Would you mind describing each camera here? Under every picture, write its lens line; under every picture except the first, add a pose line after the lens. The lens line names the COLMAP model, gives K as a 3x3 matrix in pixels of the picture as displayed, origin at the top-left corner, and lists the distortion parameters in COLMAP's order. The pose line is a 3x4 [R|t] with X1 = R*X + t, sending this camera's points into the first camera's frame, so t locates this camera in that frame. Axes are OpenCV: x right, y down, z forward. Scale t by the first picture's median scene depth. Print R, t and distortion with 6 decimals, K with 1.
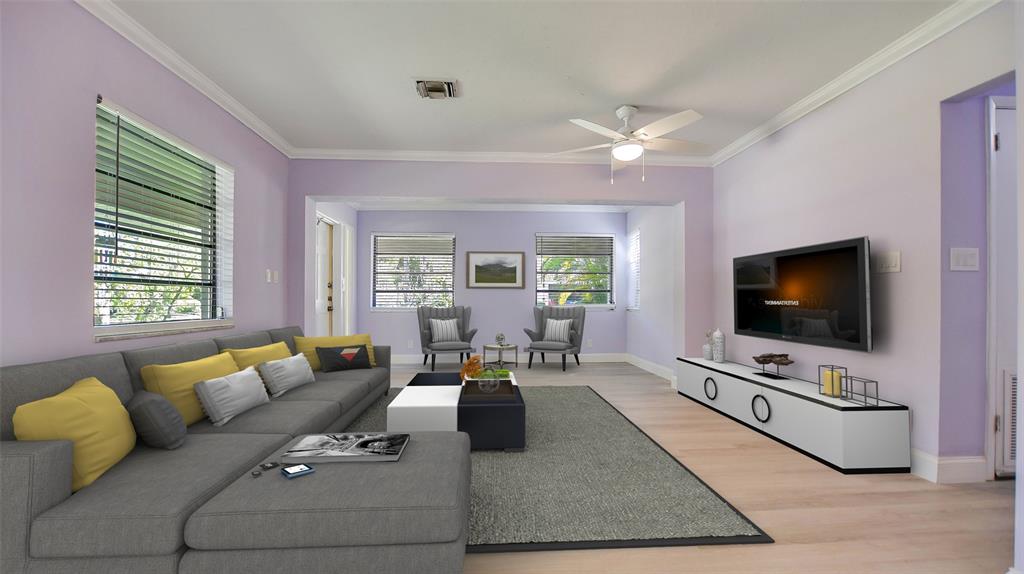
lens RADIAL K [[466.6, 0, 513.8], [0, 466.6, 297.8], [0, 0, 1]] dist [-0.019049, -0.000365]
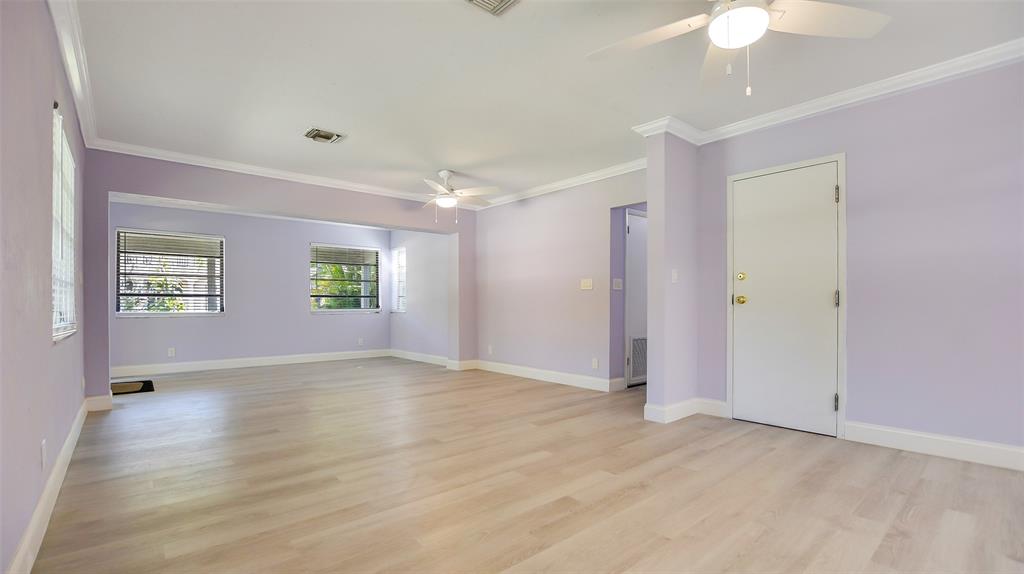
lens RADIAL K [[455.8, 0, 514.5], [0, 455.8, 301.1], [0, 0, 1]] dist [-0.038382, 0.011837]
pose [[0.801184, 0.005164, 0.598396, -0.428717], [-0.002155, 0.999981, -0.005744, 0.003944], [-0.598414, 0.003313, 0.801180, -0.259219]]
